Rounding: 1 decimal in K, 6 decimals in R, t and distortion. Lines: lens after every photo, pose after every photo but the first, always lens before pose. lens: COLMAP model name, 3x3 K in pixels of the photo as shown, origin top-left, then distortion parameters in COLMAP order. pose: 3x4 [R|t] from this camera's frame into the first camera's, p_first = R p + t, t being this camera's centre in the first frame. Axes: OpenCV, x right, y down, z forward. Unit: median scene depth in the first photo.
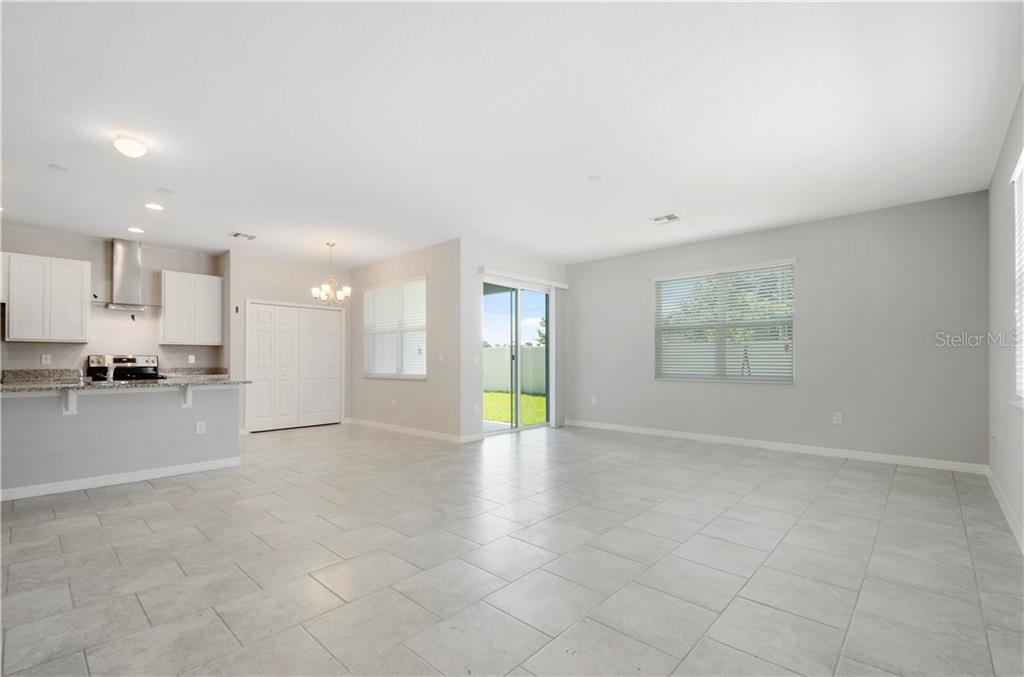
lens RADIAL K [[449.0, 0, 507.2], [0, 449.0, 362.8], [0, 0, 1]] dist [0.009606, -0.000405]
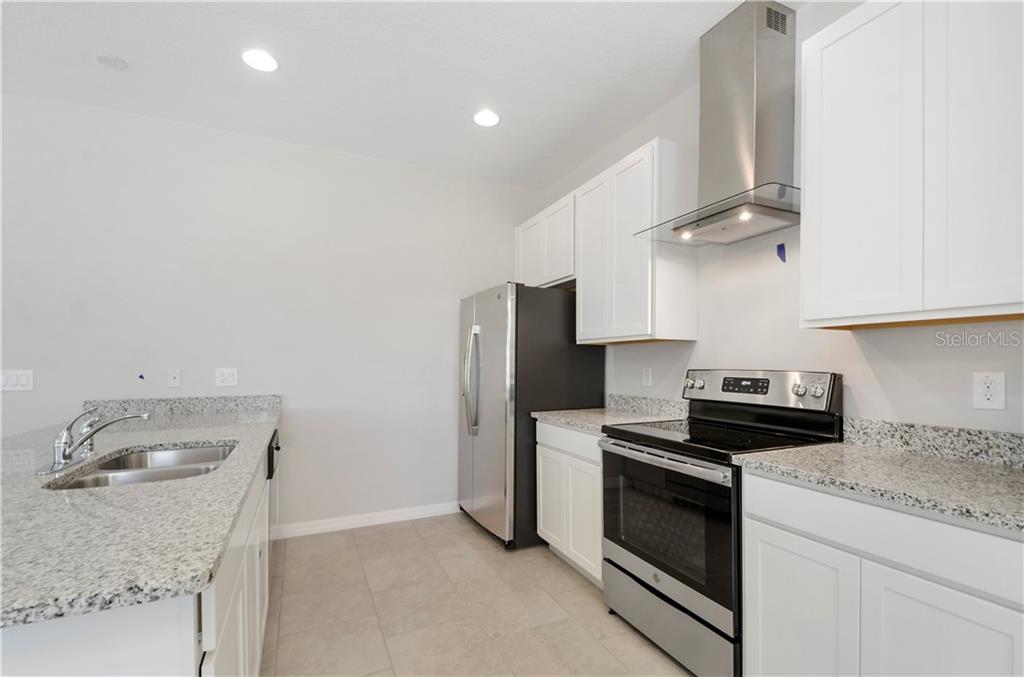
lens RADIAL K [[449.0, 0, 507.2], [0, 449.0, 362.8], [0, 0, 1]] dist [0.009606, -0.000405]
pose [[-0.383123, 0.001928, -0.923695, -0.464362], [-0.001655, 0.999995, 0.002774, -0.022176], [0.923696, 0.002592, -0.383118, 0.956669]]
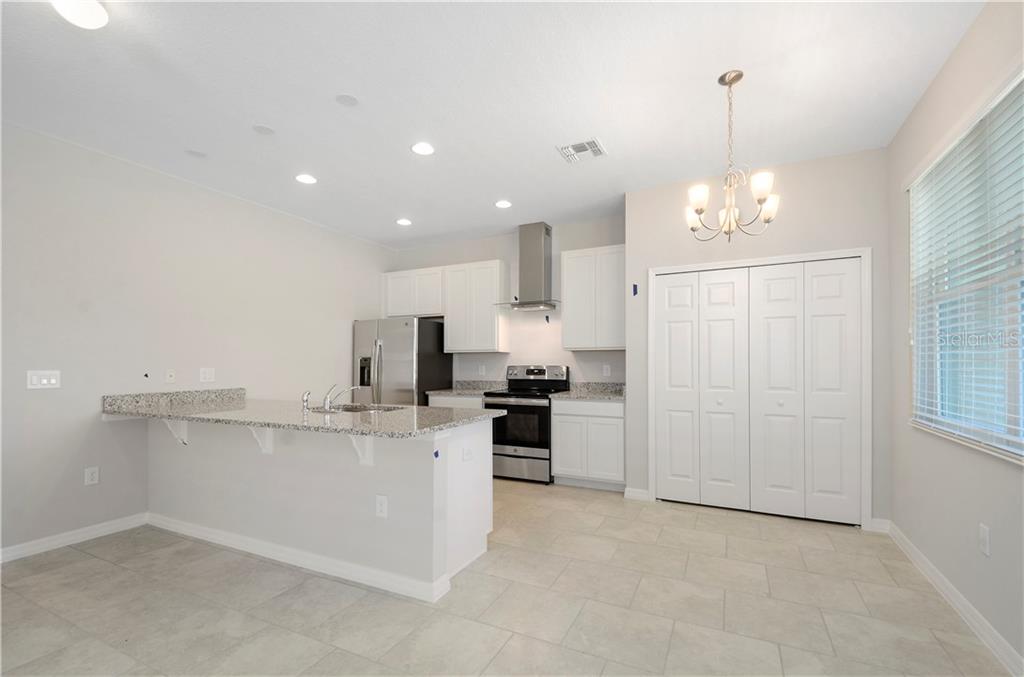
lens RADIAL K [[449.0, 0, 507.2], [0, 449.0, 362.8], [0, 0, 1]] dist [0.009606, -0.000405]
pose [[0.293506, 0.000102, -0.955957, -0.080342], [-0.000588, 1.000000, -0.000074, -0.021770], [0.955957, 0.000583, 0.293506, 0.704938]]
